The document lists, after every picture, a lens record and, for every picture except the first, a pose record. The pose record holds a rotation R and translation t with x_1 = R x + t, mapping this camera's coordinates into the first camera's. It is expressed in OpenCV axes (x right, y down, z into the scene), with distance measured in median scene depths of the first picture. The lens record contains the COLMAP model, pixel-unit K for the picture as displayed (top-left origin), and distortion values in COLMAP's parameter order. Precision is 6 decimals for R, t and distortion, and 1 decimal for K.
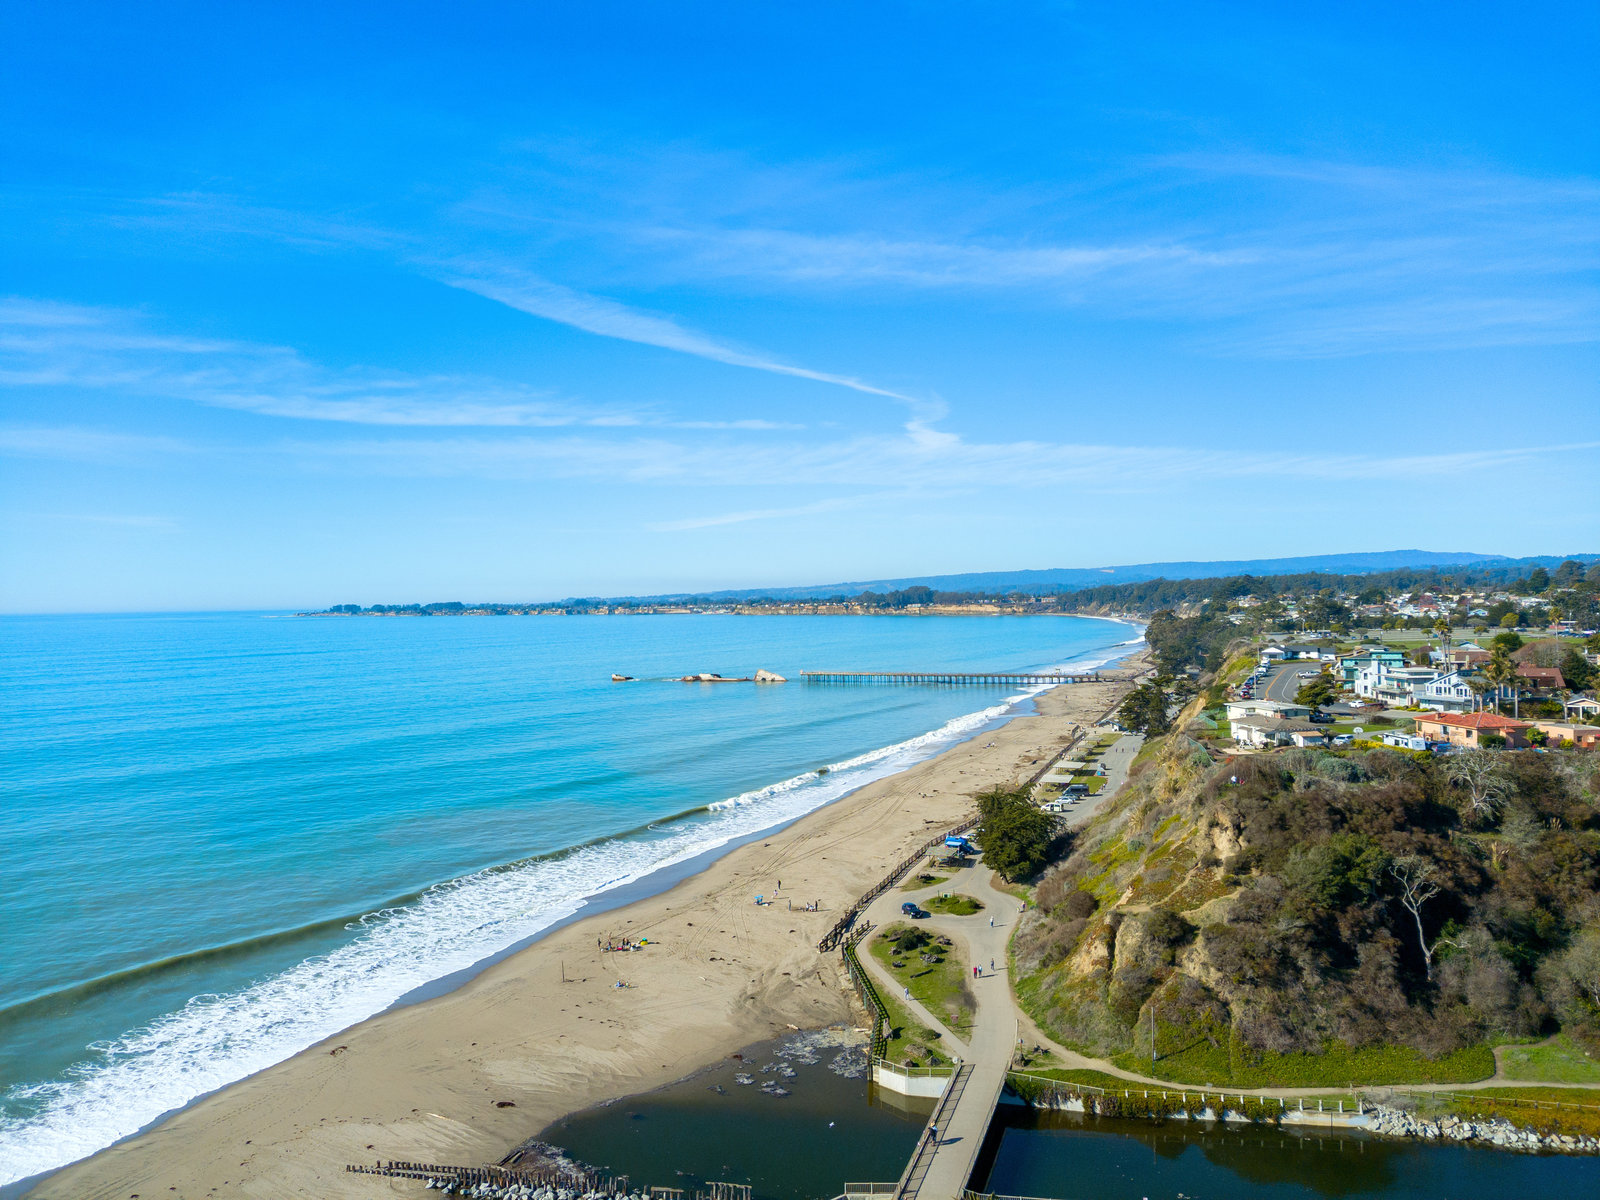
lens RADIAL K [[1187.6, 0, 800.0], [0, 1187.6, 600.0], [0, 0, 1]] dist [0.109199, -0.179777]
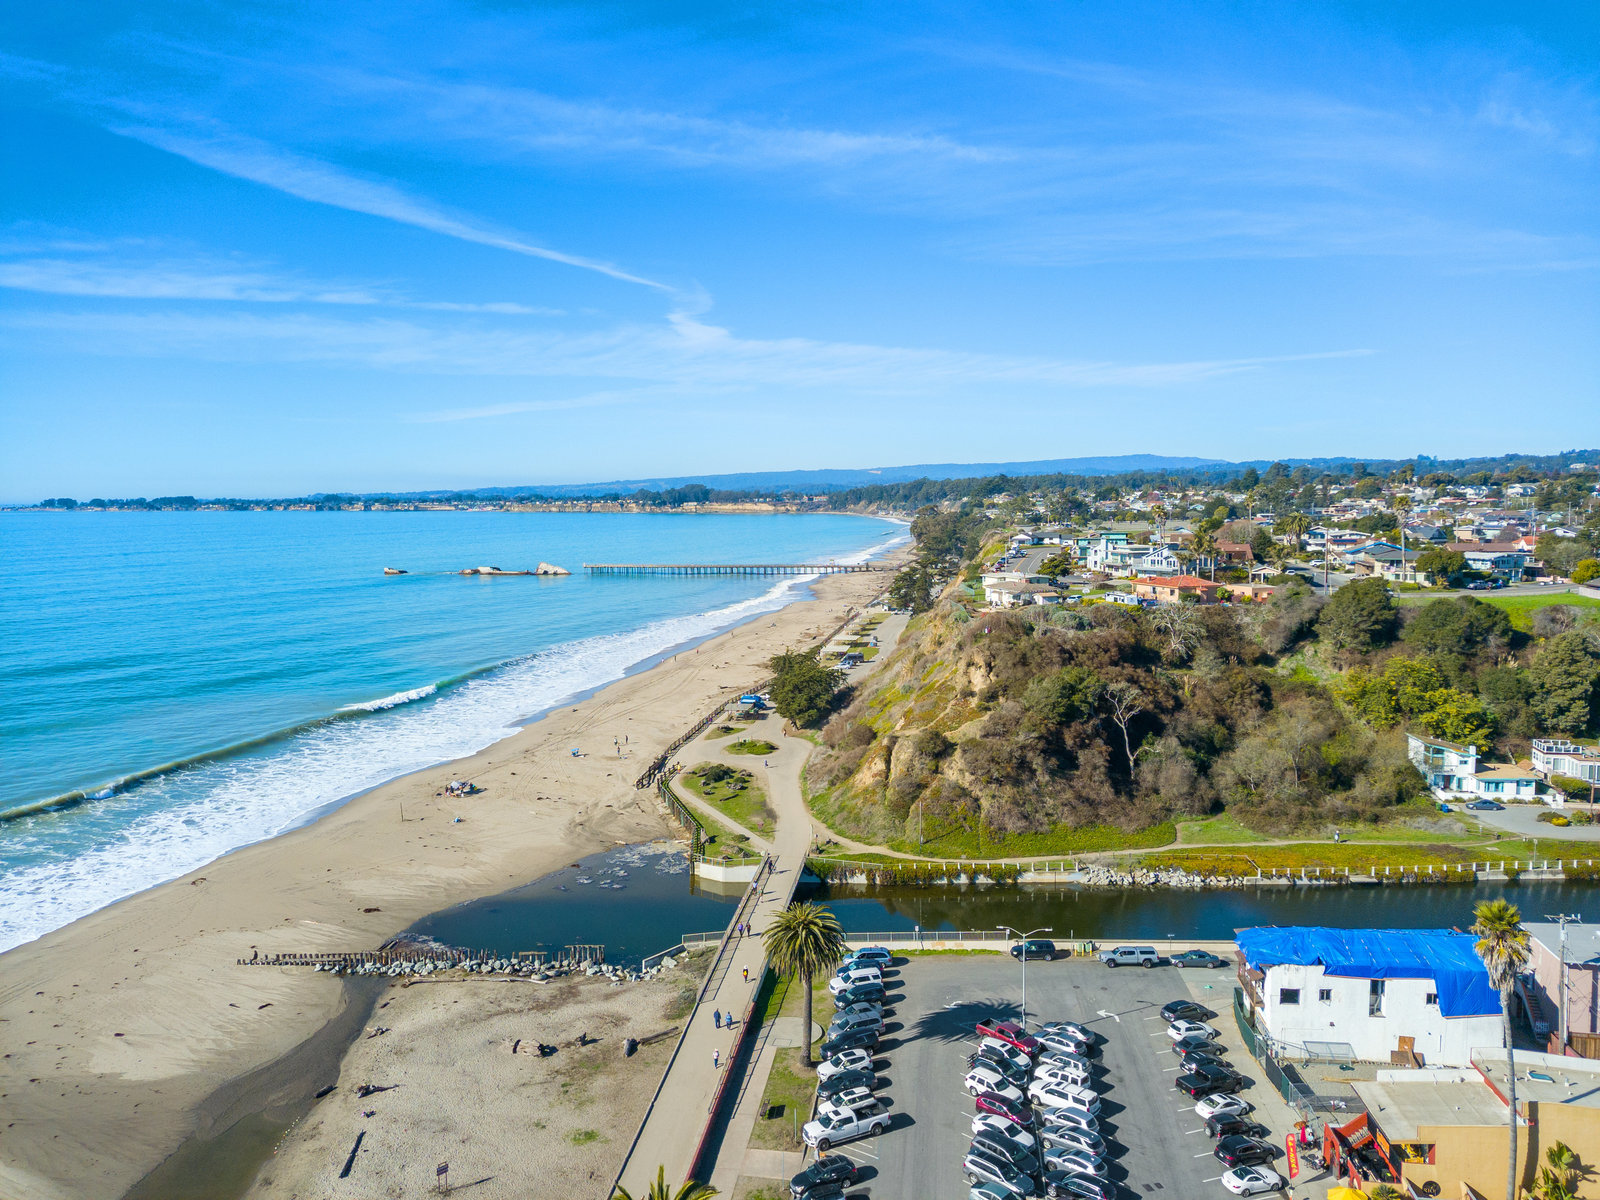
lens RADIAL K [[1187.6, 0, 800.0], [0, 1187.6, 600.0], [0, 0, 1]] dist [0.109199, -0.179777]
pose [[0.982084, -0.010116, 0.188174, -0.042814], [-0.005754, 0.996483, 0.083600, 0.021932], [-0.188358, -0.083185, 0.978571, -0.117258]]
